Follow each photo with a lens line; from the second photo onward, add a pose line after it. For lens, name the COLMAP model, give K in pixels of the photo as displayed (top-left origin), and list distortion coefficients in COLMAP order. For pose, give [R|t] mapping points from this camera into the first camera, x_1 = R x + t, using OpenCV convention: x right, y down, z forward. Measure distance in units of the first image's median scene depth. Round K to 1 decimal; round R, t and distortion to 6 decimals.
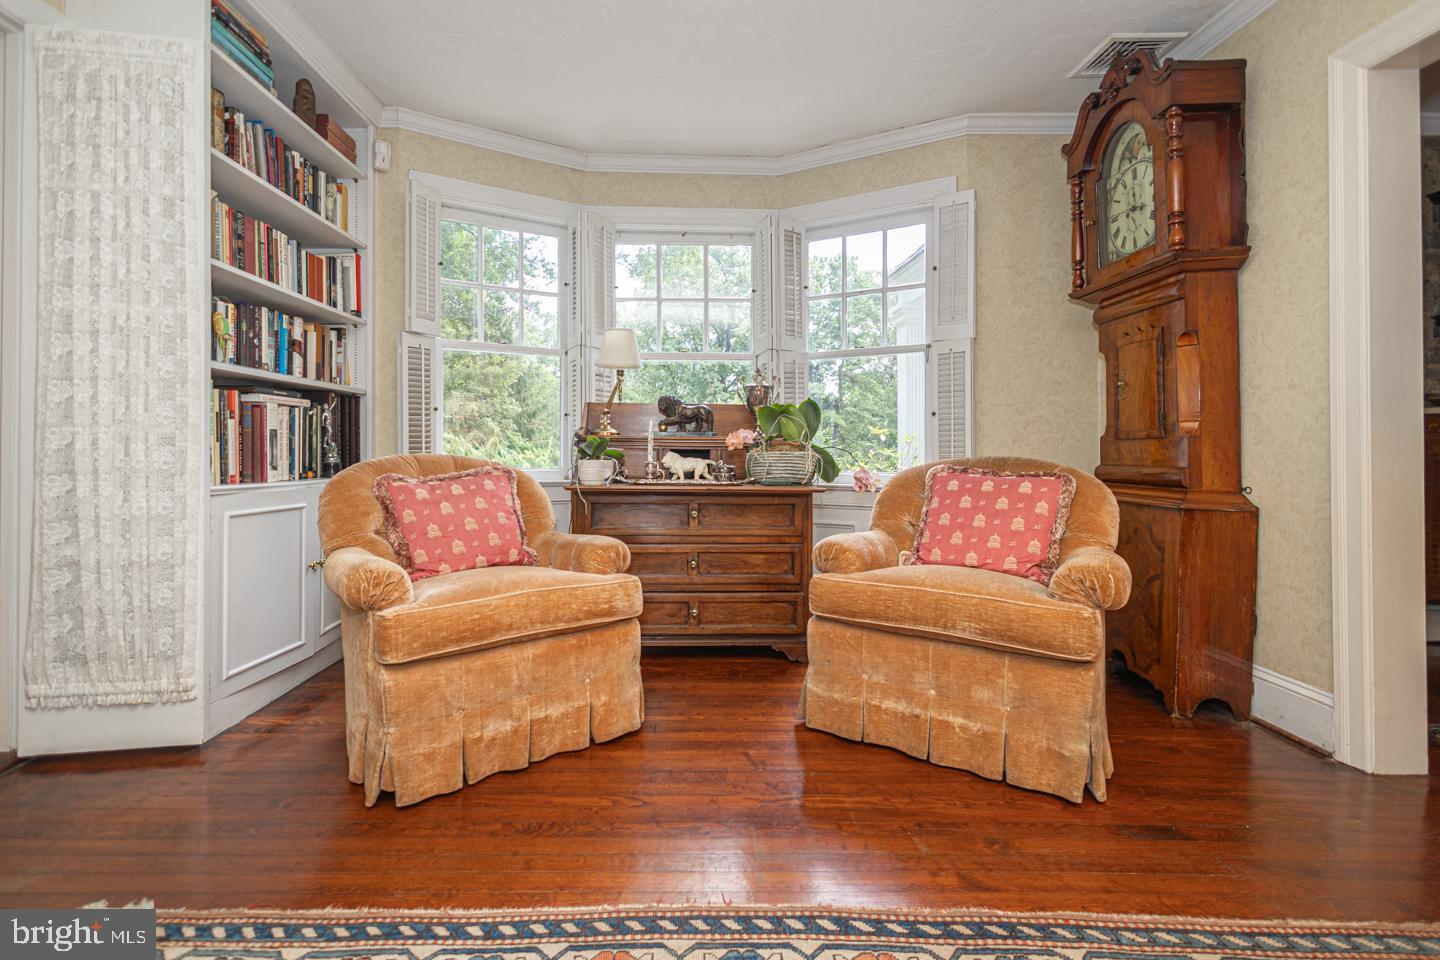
lens RADIAL K [[700.4, 0, 657.7], [0, 700.4, 450.5], [0, 0, 1]] dist [0.005688, -0.001846]
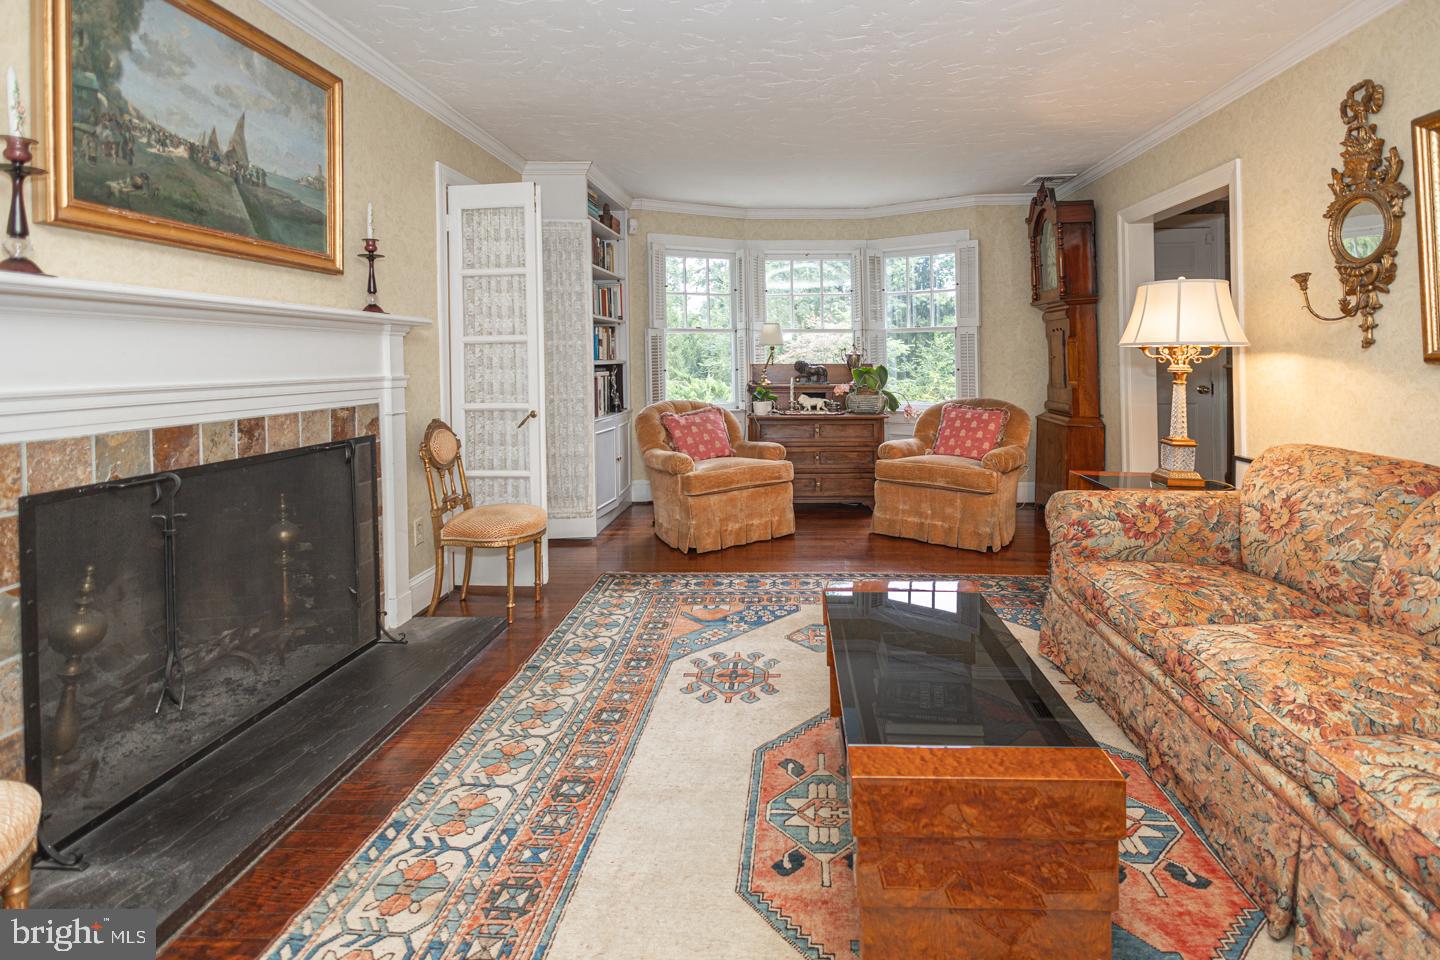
lens RADIAL K [[700.4, 0, 713.9], [0, 700.4, 364.6], [0, 0, 1]] dist [0.005688, -0.001846]
pose [[0.995890, -0.018512, -0.088662, -0.051189], [0.018799, 0.999820, 0.002401, -0.089722], [0.088602, -0.004057, 0.996059, -0.837462]]
